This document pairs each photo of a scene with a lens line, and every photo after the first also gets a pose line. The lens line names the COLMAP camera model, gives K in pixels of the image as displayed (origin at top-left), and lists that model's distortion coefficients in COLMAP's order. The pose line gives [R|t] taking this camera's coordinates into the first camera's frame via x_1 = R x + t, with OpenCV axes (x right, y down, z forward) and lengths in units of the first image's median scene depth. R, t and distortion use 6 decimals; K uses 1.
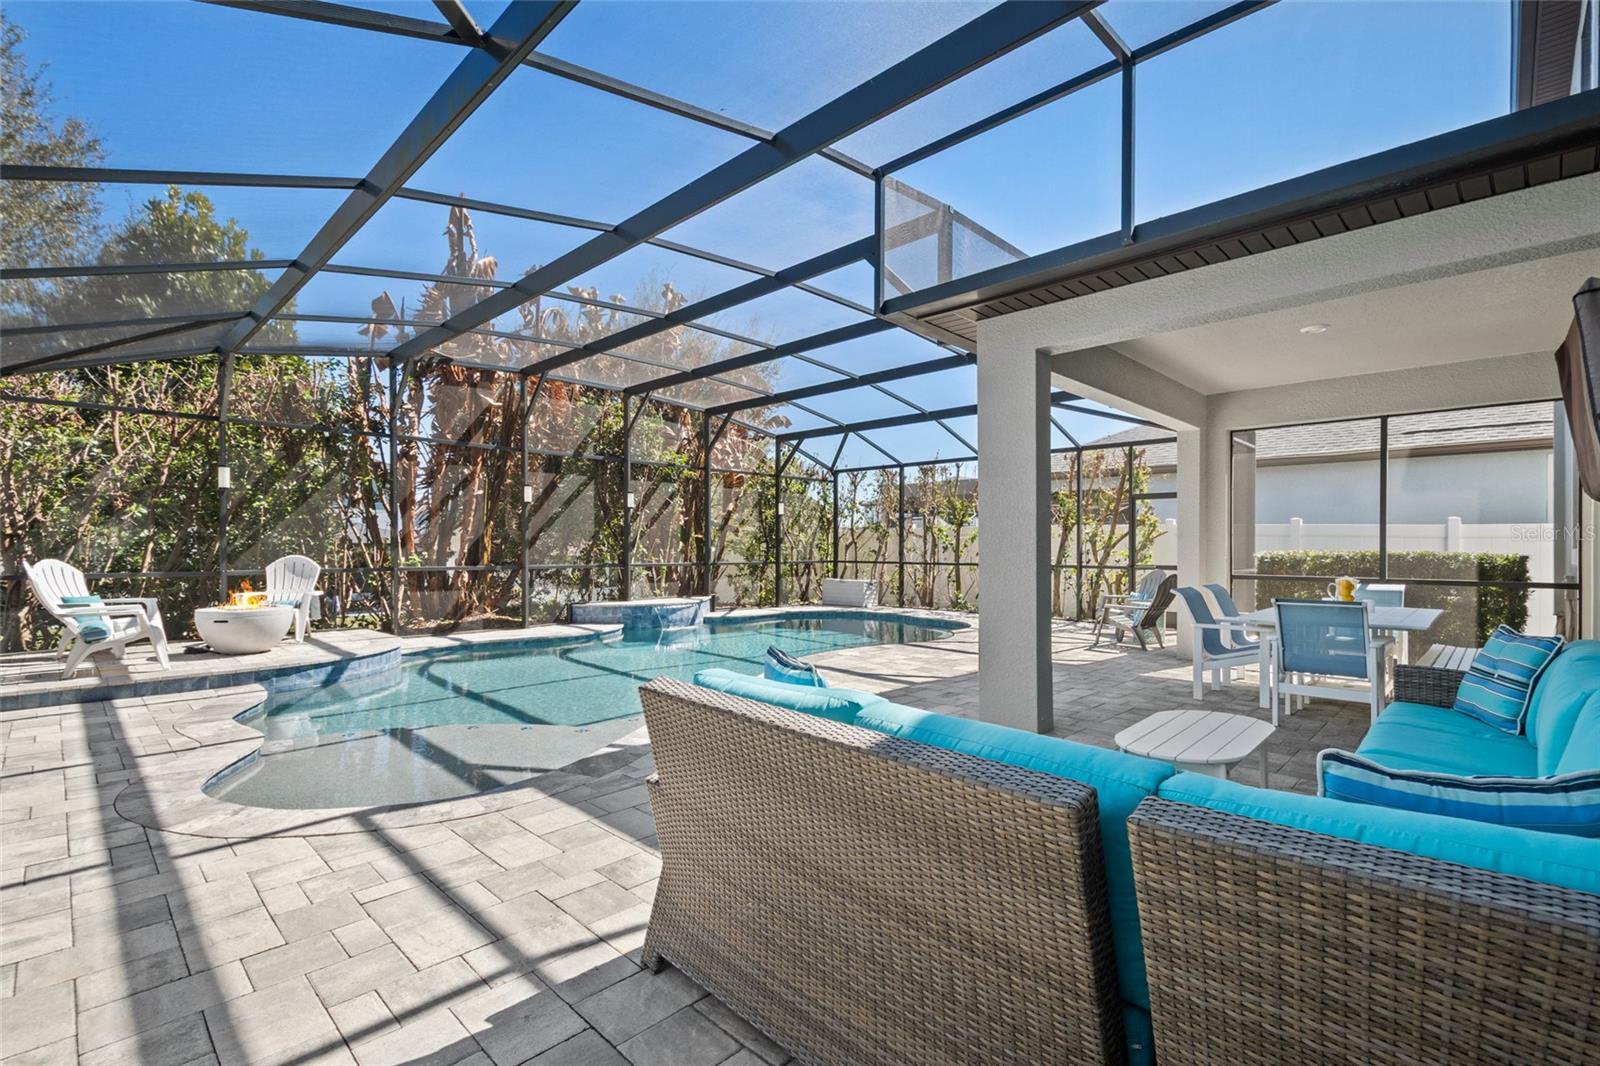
lens RADIAL K [[723.9, 0, 798.8], [0, 723.9, 540.6], [0, 0, 1]] dist [0.001551, 0.000228]
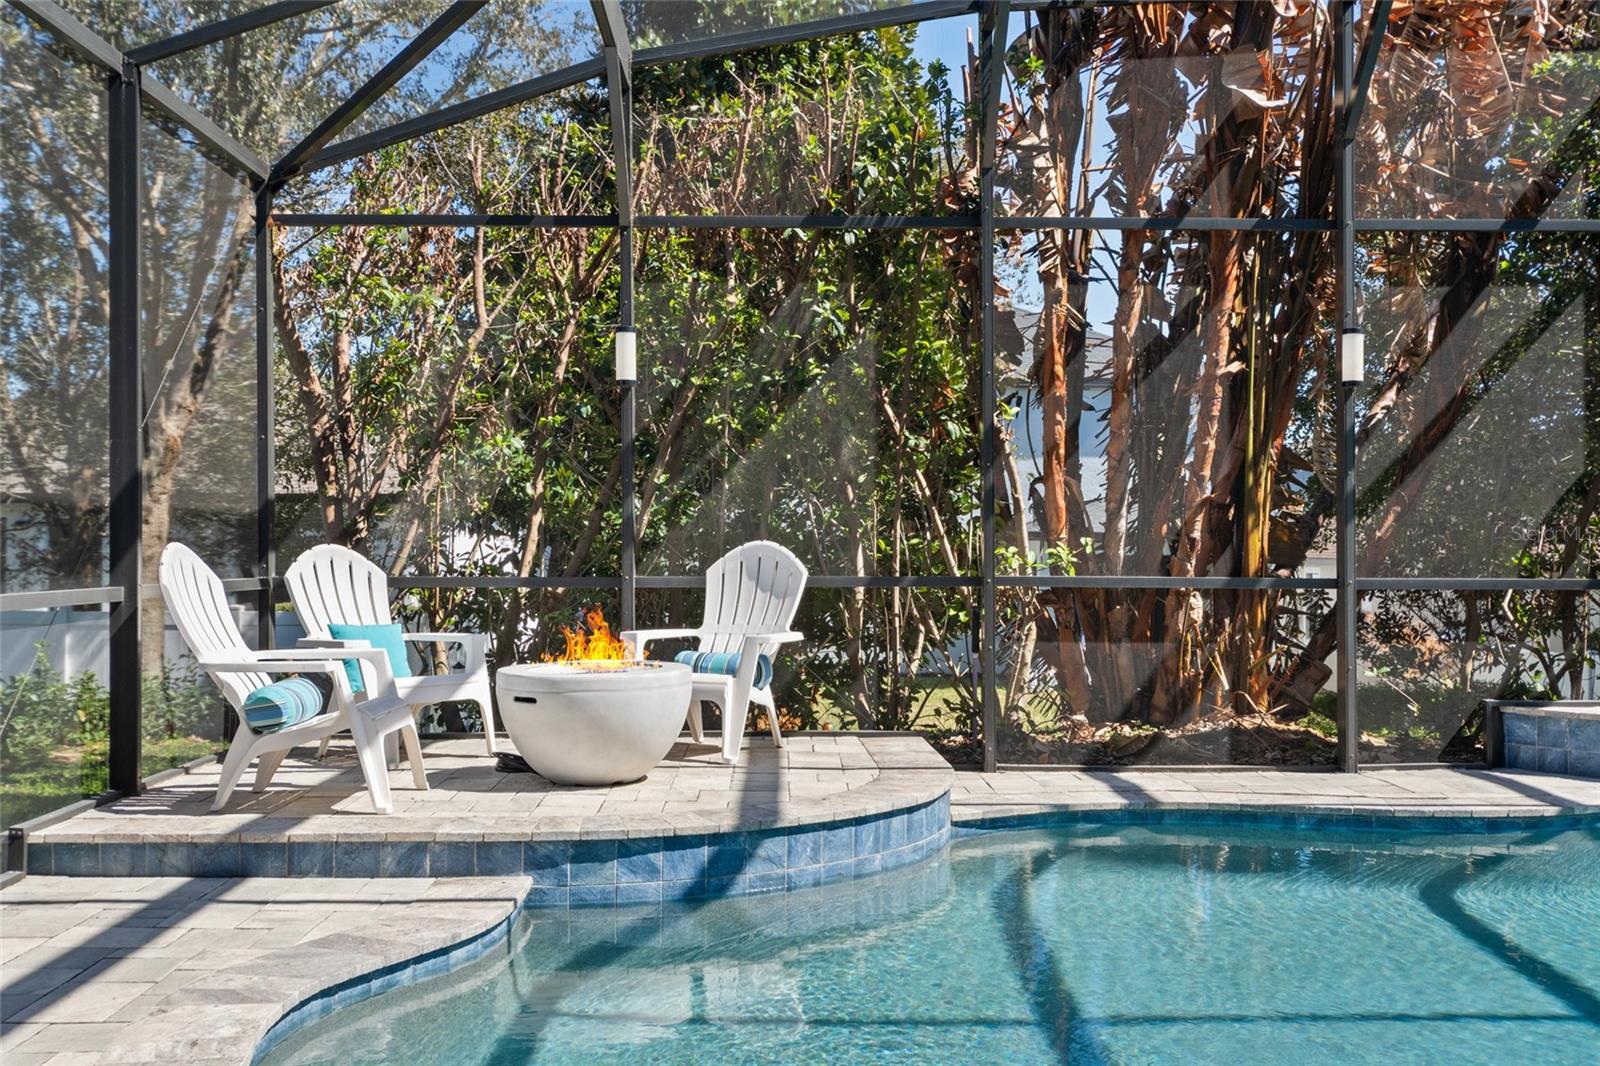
lens RADIAL K [[1654.0, 0, 802.6], [0, 1654.0, 530.8], [0, 0, 1]] dist [0.008053, 0.000000]
pose [[0.713727, -0.004114, -0.700412, -0.037092], [0.004599, 0.999989, -0.001187, 0.015768], [0.700409, -0.002374, 0.713737, 0.358191]]
